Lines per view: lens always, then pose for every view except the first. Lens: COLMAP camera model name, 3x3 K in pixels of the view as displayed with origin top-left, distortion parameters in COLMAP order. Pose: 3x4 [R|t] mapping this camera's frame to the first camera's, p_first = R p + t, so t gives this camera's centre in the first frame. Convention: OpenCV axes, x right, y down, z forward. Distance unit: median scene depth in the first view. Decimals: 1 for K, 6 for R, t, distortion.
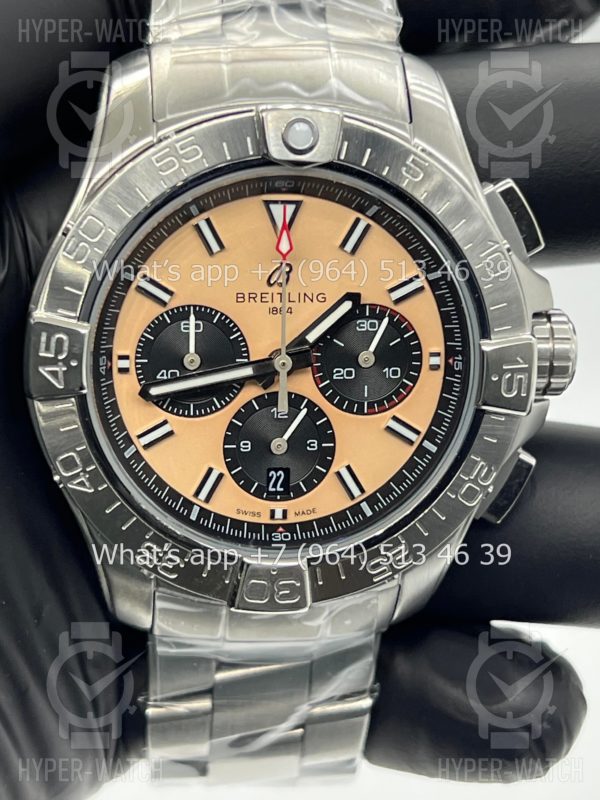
lens RADIAL K [[1802.0, 0, 300.0], [0, 1802.0, 400.0], [0, 0, 1]] dist [0.221952, -0.757246]
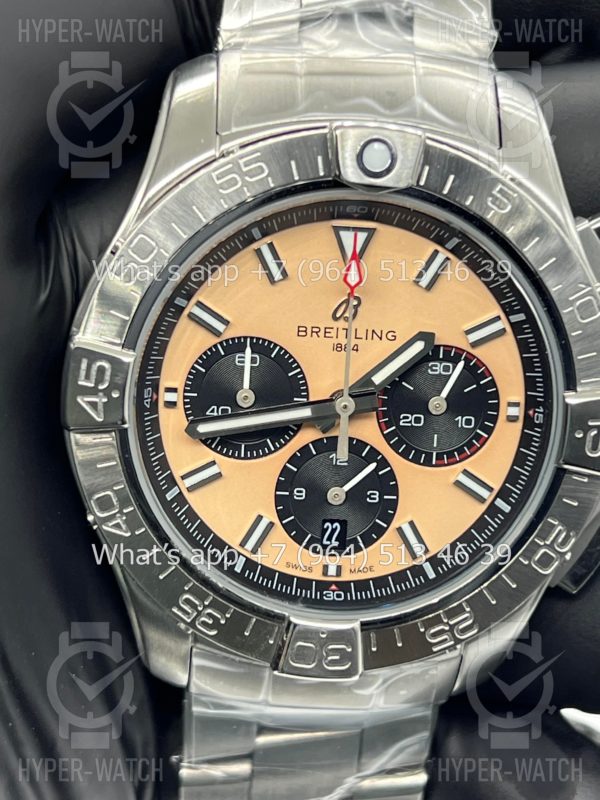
lens RADIAL K [[1802.0, 0, 300.0], [0, 1802.0, 400.0], [0, 0, 1]] dist [0.221952, -0.757246]
pose [[0.997499, 0.053170, -0.046565, 0.010035], [-0.053548, 0.998541, -0.006900, -0.015582], [0.046130, 0.009376, 0.998891, 0.090241]]
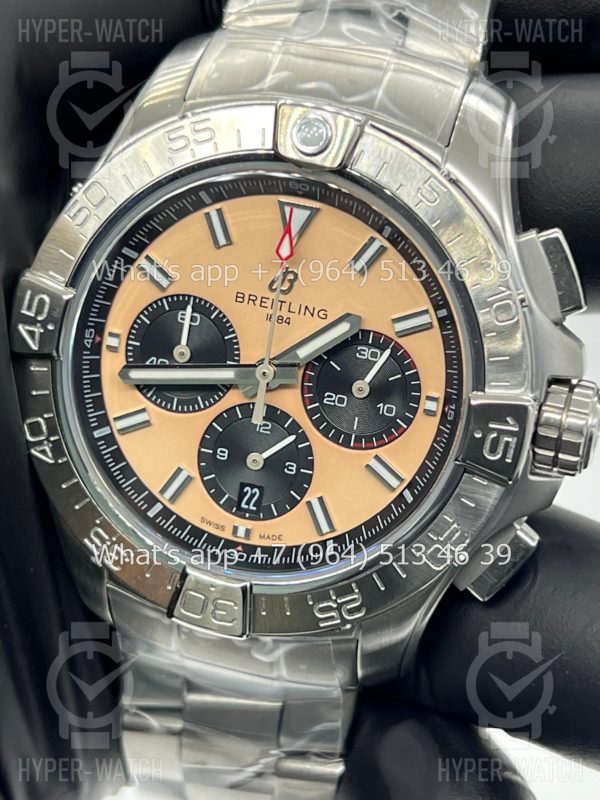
lens RADIAL K [[1802.0, 0, 300.0], [0, 1802.0, 400.0], [0, 0, 1]] dist [0.221952, -0.757246]
pose [[0.927571, 0.197798, -0.316999, 0.306425], [-0.217029, 0.975814, -0.026169, 0.014076], [0.304156, 0.093072, 0.948065, 0.109745]]
